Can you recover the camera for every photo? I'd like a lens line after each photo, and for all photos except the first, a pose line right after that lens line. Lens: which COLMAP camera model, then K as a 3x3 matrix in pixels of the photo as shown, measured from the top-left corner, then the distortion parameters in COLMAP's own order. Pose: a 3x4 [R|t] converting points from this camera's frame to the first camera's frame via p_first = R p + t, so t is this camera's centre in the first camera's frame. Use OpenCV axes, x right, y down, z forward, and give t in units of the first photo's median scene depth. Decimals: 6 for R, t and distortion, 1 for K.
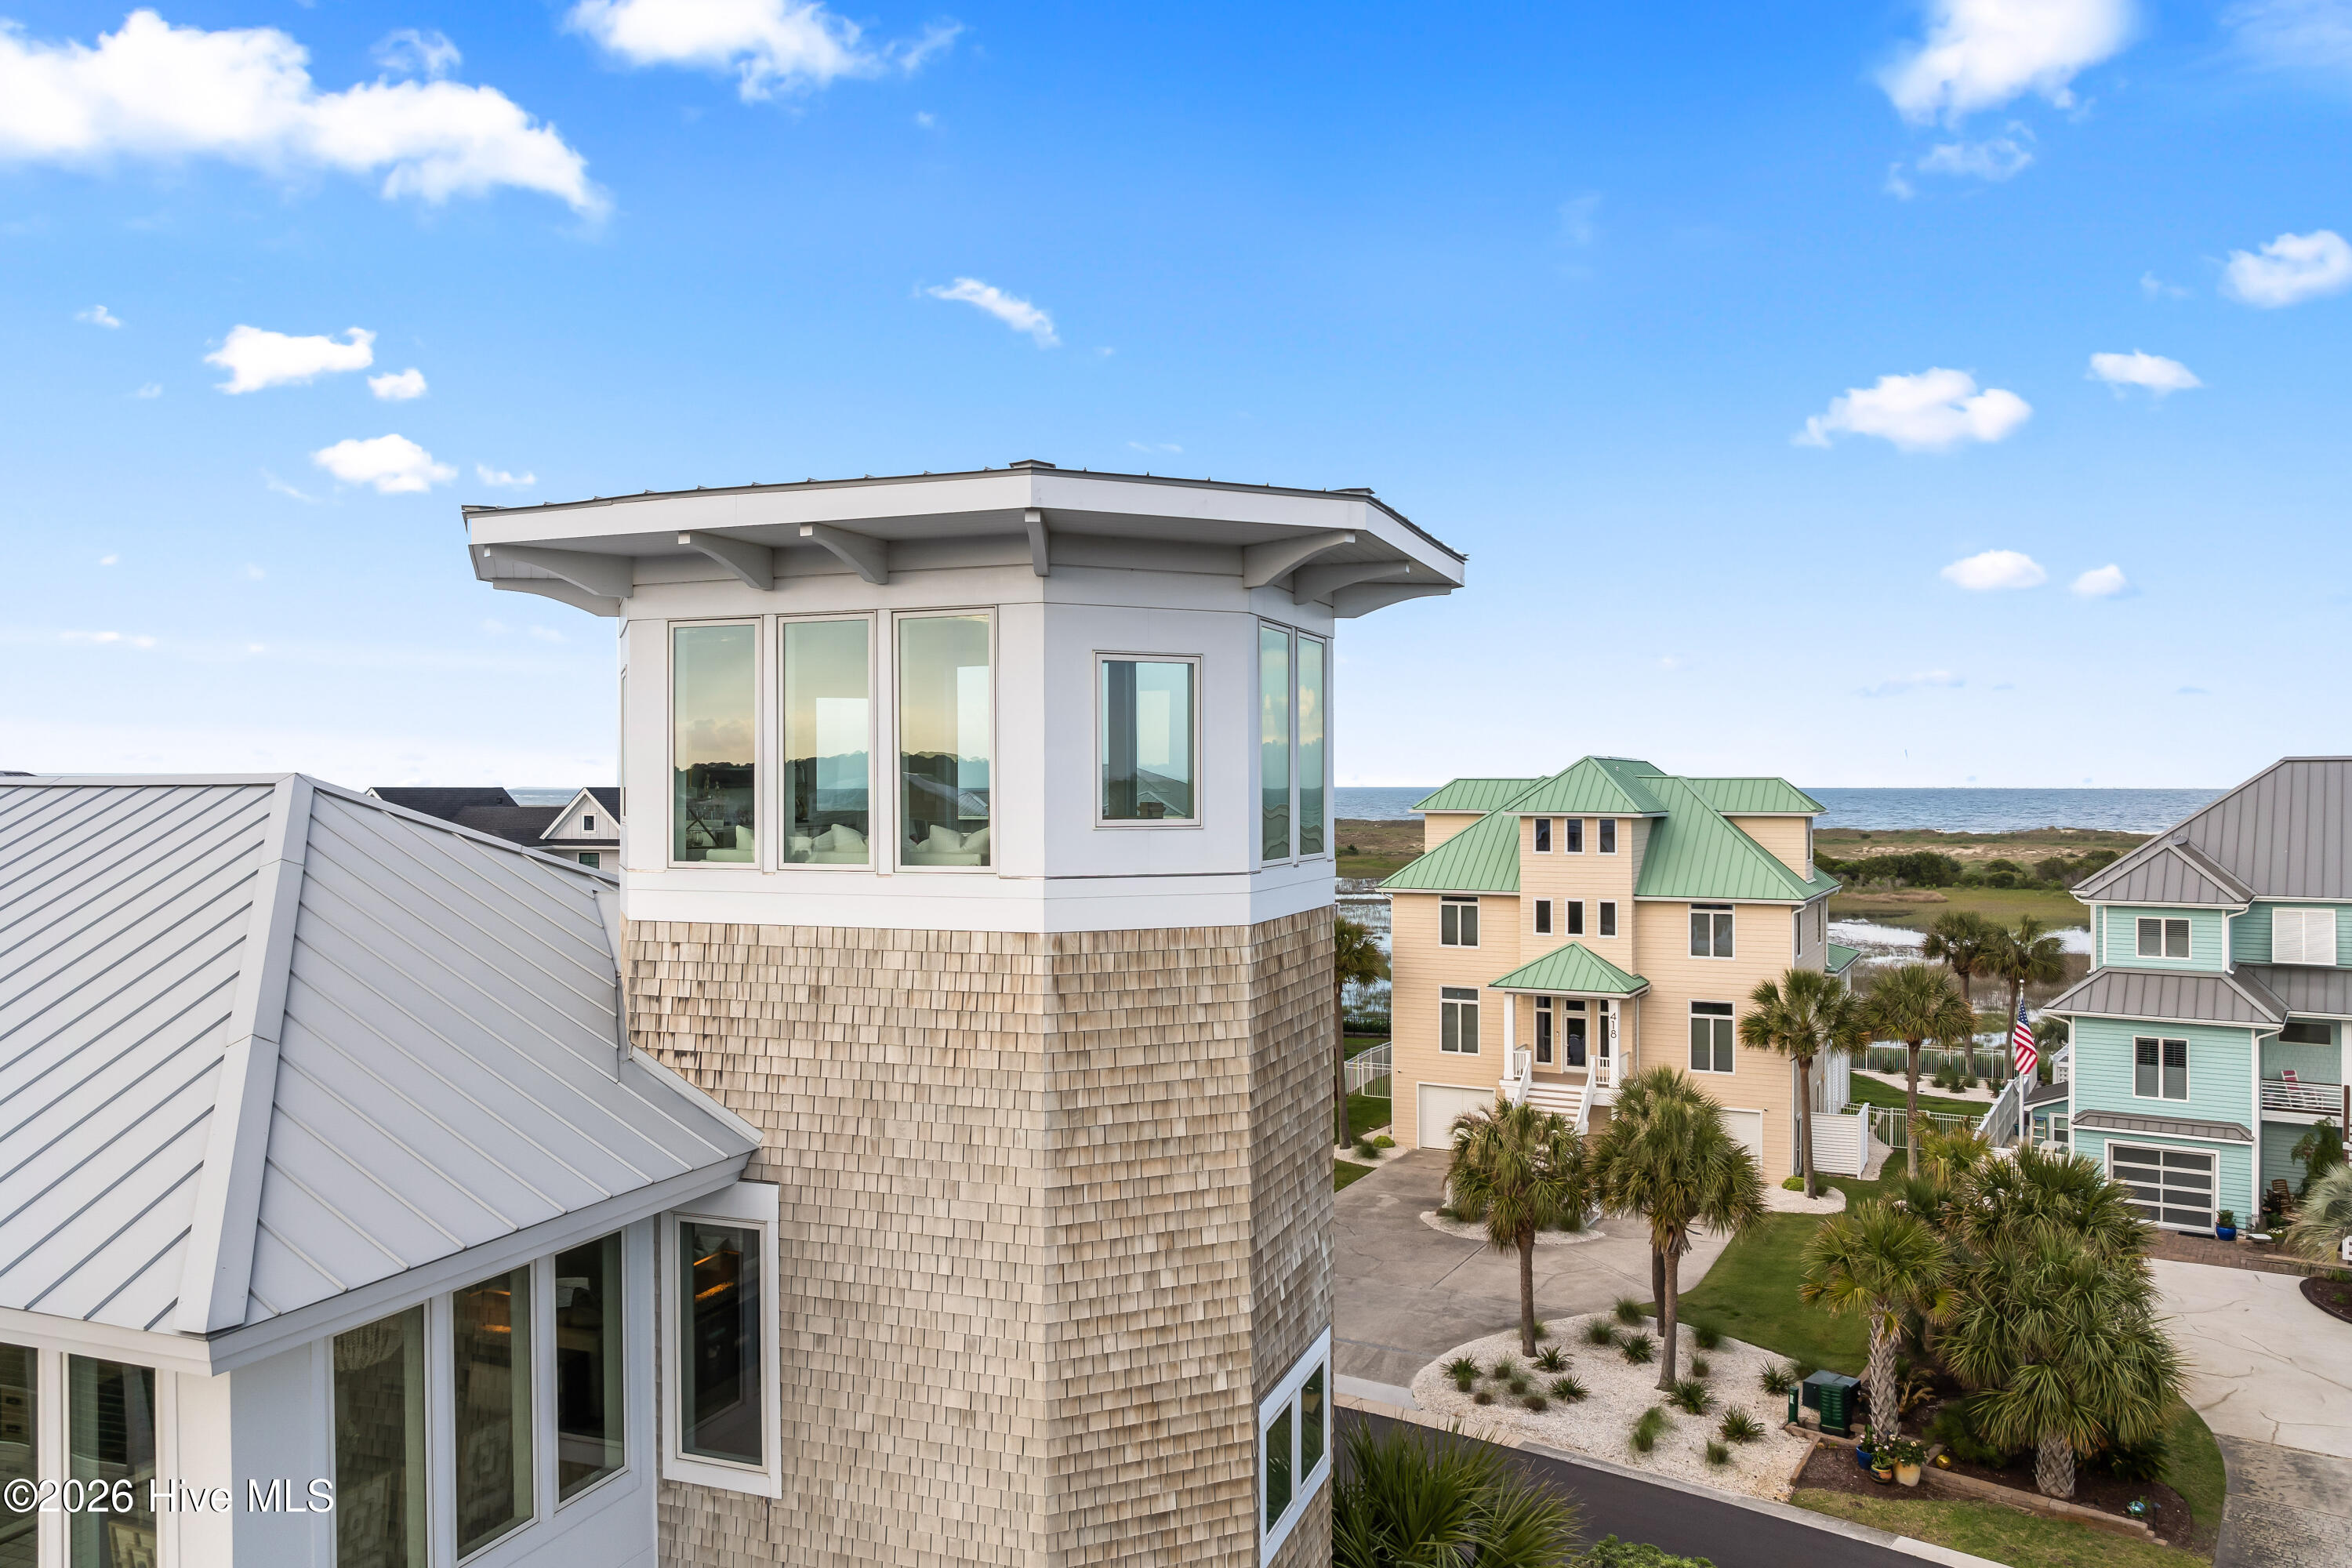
lens RADIAL K [[1664.0, 0, 1179.6], [0, 1664.0, 776.2], [0, 0, 1]] dist [-0.036303, -0.006298]
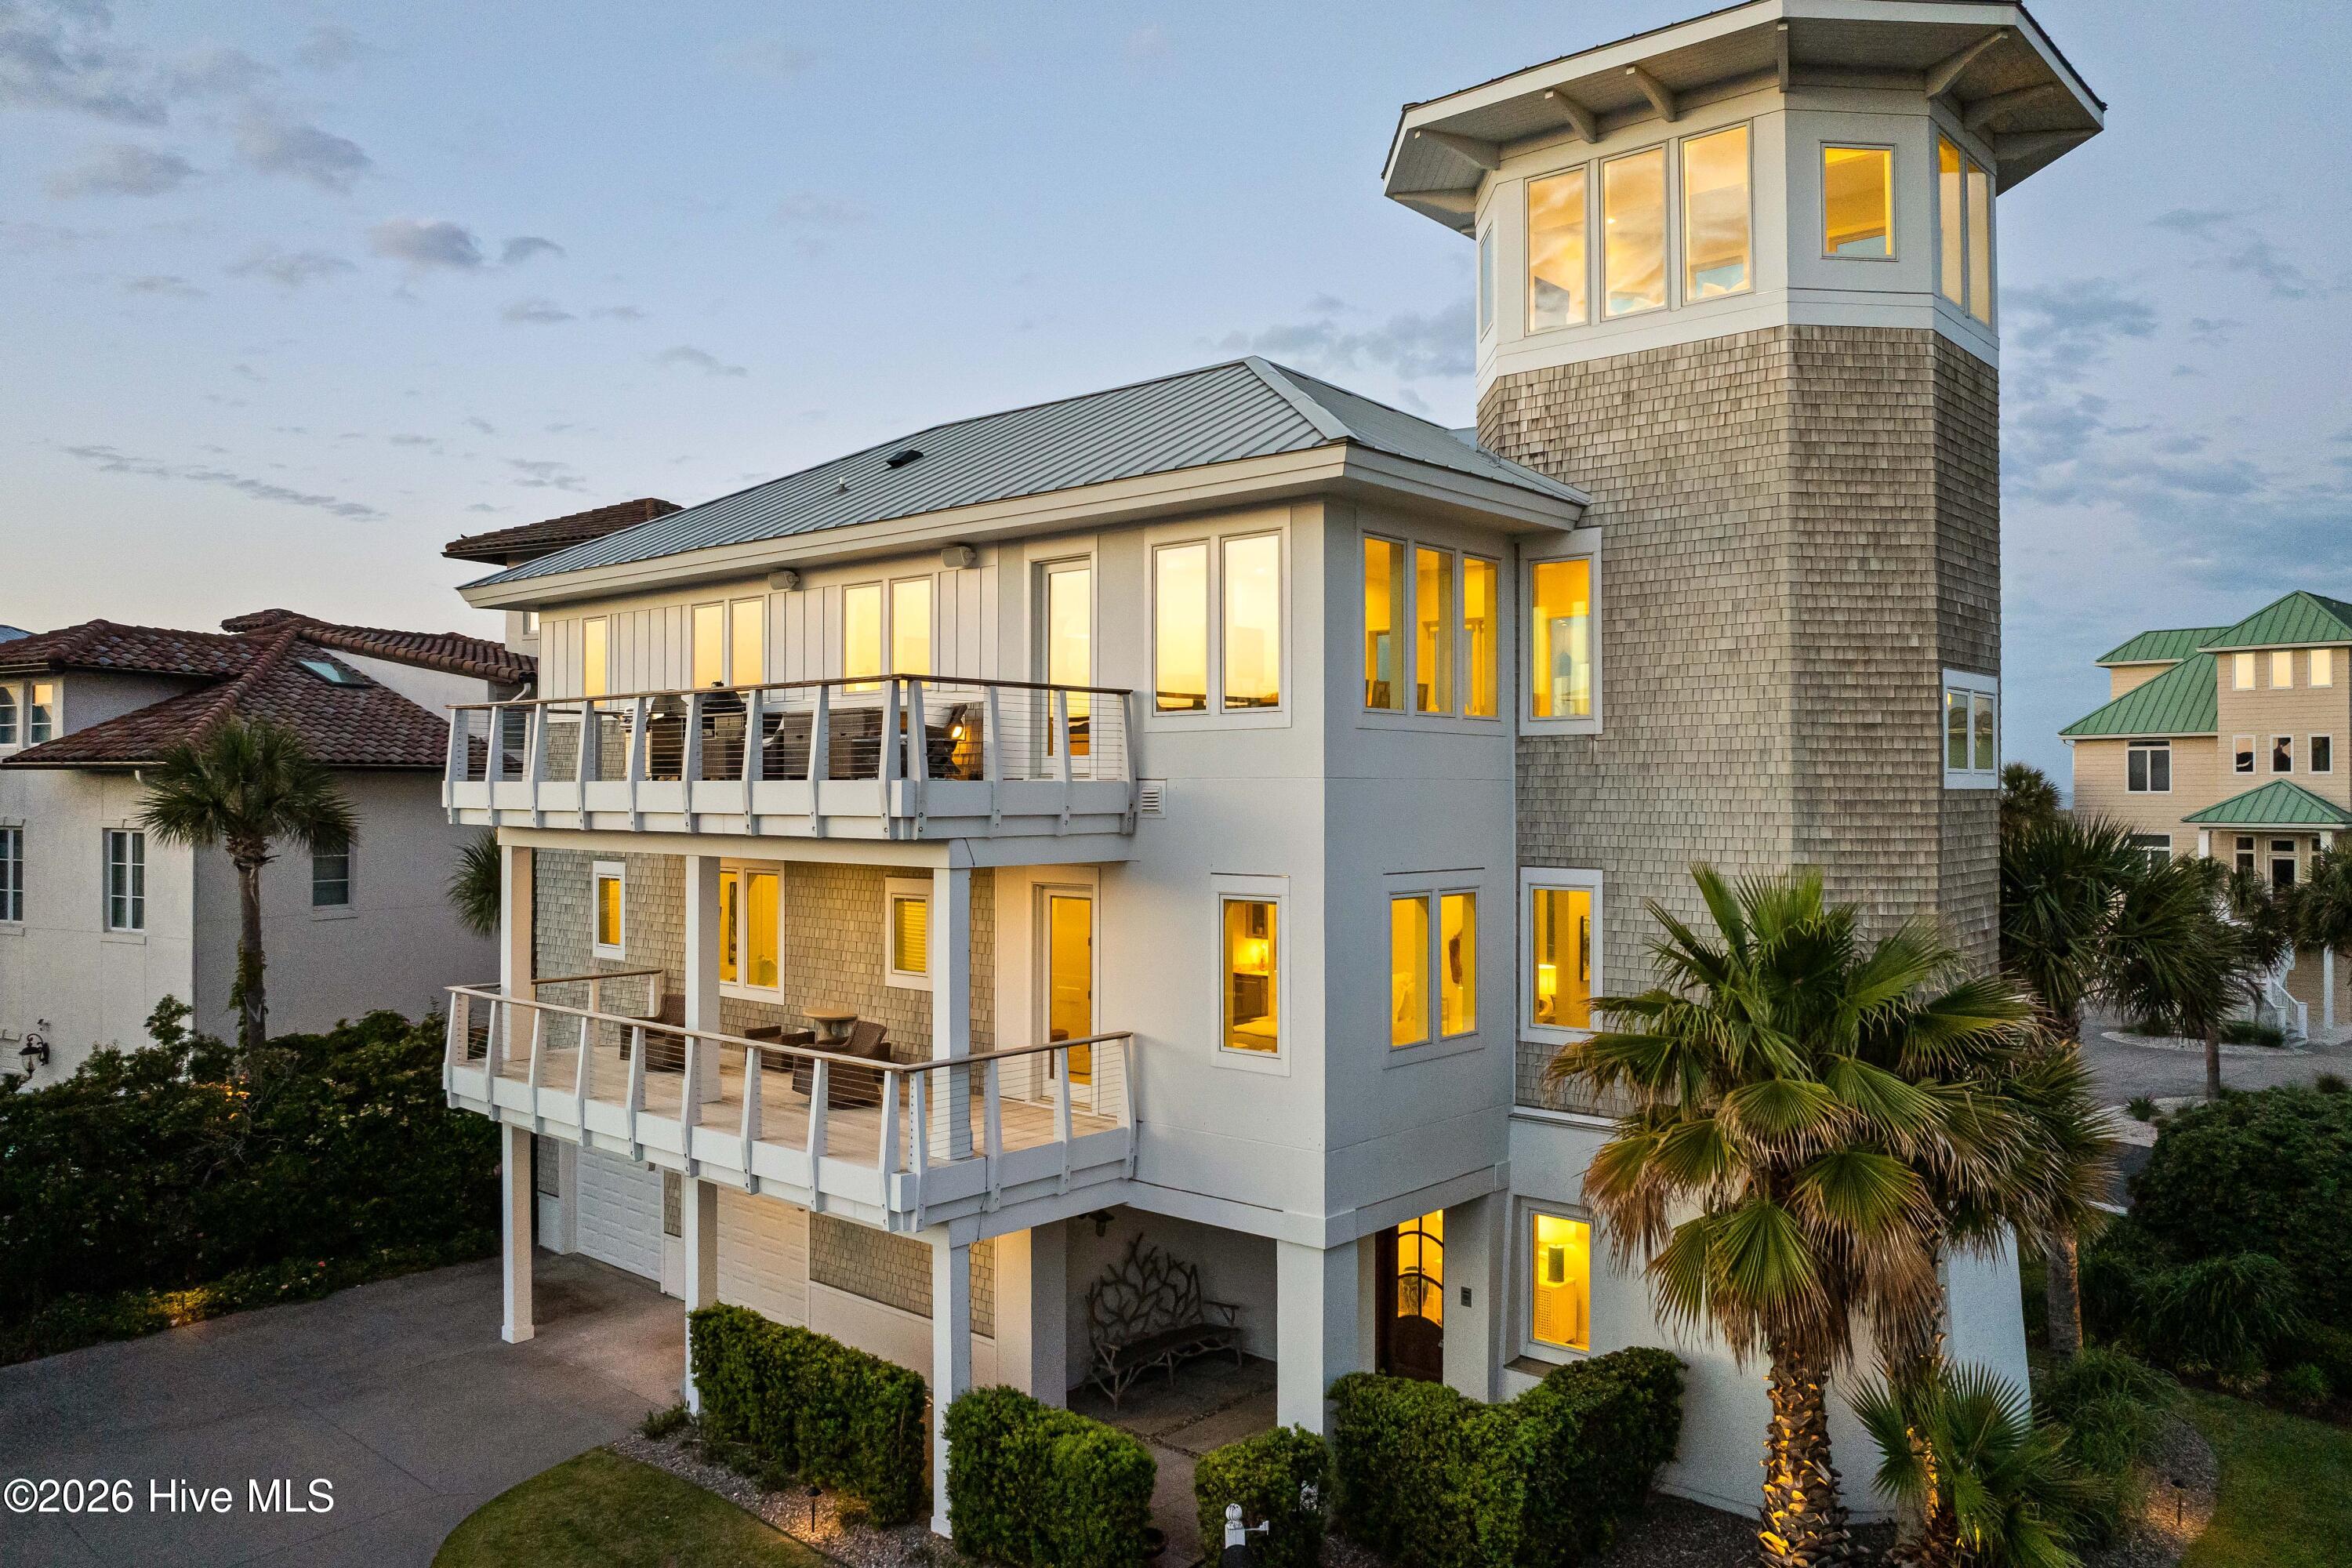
lens RADIAL K [[1673.5, 0, 1178.9], [0, 1673.5, 776.7], [0, 0, 1]] dist [-0.043734, 0.001692]
pose [[0.930686, 0.000663, -0.365818, -0.042730], [-0.001037, 0.999999, -0.000826, 0.486269], [0.365817, 0.001148, 0.930686, -0.583235]]
